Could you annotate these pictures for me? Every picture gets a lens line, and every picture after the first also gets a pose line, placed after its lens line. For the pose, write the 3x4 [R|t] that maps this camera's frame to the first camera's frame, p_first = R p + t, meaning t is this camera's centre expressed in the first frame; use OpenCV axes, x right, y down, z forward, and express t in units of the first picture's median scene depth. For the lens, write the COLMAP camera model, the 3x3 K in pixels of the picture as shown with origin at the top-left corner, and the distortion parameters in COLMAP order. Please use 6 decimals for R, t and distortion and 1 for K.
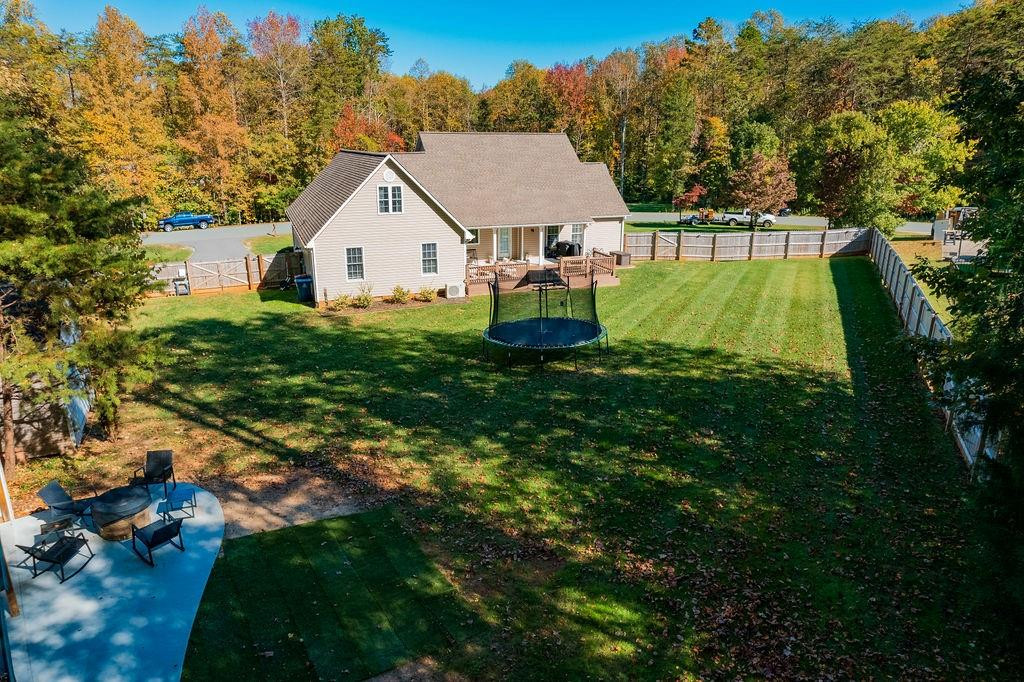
lens RADIAL K [[651.0, 0, 512.0], [0, 651.0, 341.0], [0, 0, 1]] dist [-0.057963, 0.046568]
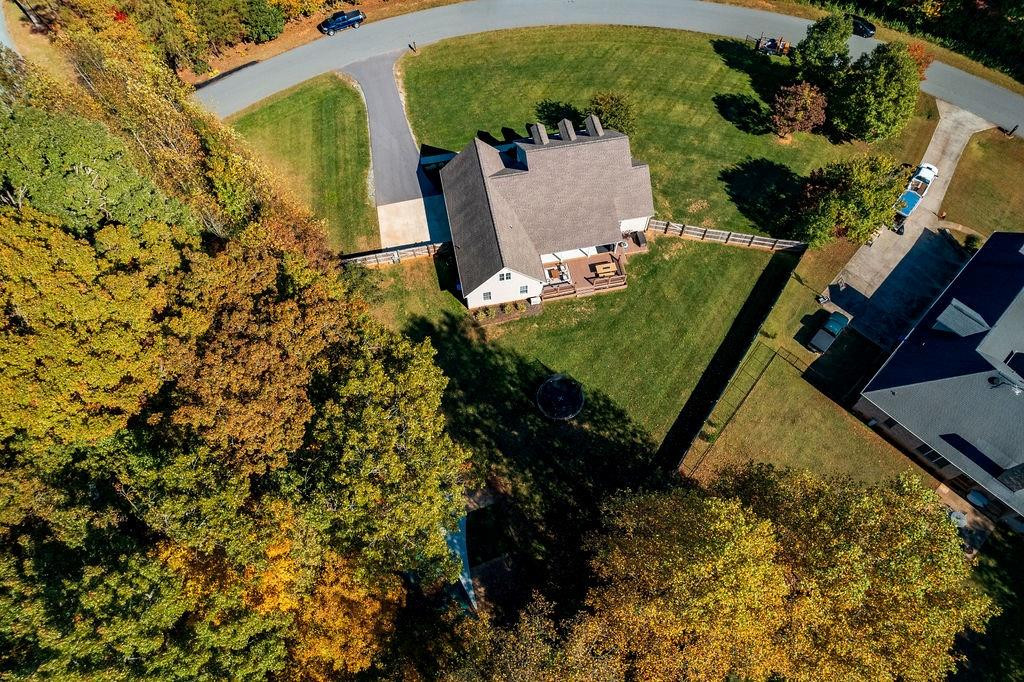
lens RADIAL K [[651.0, 0, 512.0], [0, 651.0, 341.0], [0, 0, 1]] dist [-0.057963, 0.046568]
pose [[0.983826, 0.154370, -0.090861, 0.044478], [-0.045049, 0.704178, 0.708593, -1.483099], [0.173368, -0.693039, 0.699743, -0.525932]]
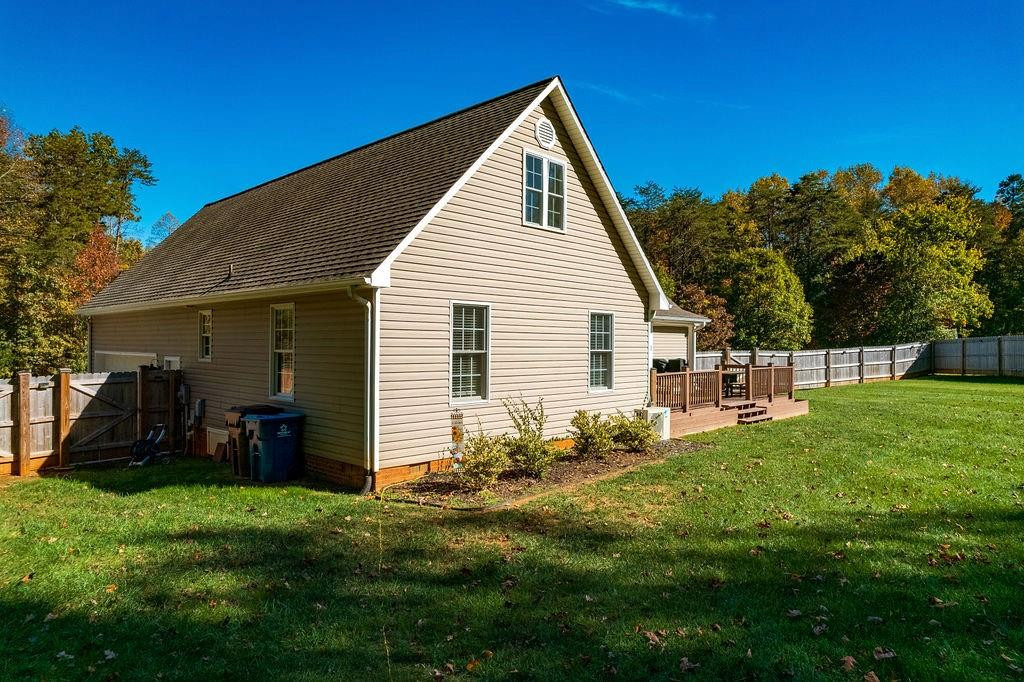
lens RADIAL K [[651.0, 0, 512.0], [0, 651.0, 341.0], [0, 0, 1]] dist [-0.057963, 0.046568]
pose [[0.906977, 0.003682, 0.421164, -0.368324], [0.122775, 0.954222, -0.272738, -0.027198], [-0.402888, 0.299076, 0.865006, 0.688255]]
